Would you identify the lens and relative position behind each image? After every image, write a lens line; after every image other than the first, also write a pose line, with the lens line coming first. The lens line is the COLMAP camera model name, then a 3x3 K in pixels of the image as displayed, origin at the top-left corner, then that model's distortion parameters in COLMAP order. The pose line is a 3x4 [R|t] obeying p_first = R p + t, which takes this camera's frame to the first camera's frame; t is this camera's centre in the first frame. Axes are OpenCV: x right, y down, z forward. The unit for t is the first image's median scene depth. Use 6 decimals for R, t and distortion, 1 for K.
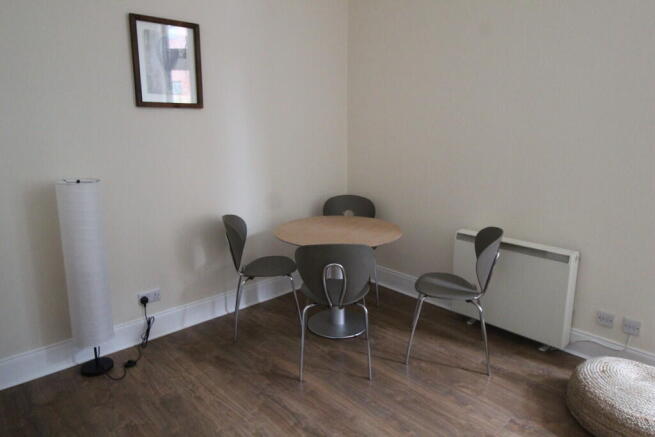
lens RADIAL K [[440.6, 0, 327.7], [0, 440.6, 215.0], [0, 0, 1]] dist [-0.003320, -0.000177]
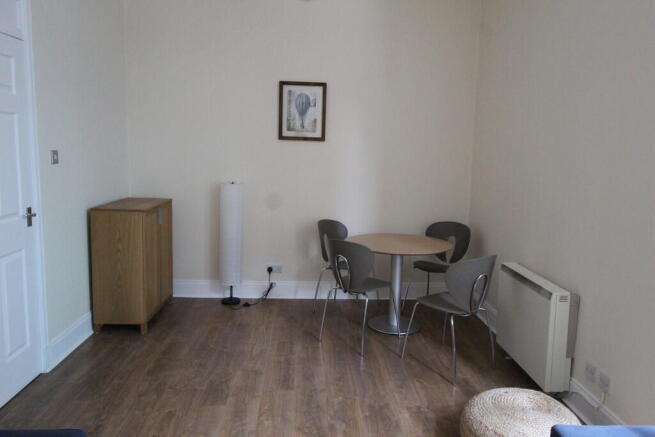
lens RADIAL K [[516.9, 0, 327.5], [0, 516.9, 218.5], [0, 0, 1]] dist [0.007944, 0.004187]
pose [[0.749558, 0.110320, -0.652681, 0.876081], [-0.169480, 0.985132, -0.028122, 0.045198], [0.639874, 0.131695, 0.757111, -0.210503]]
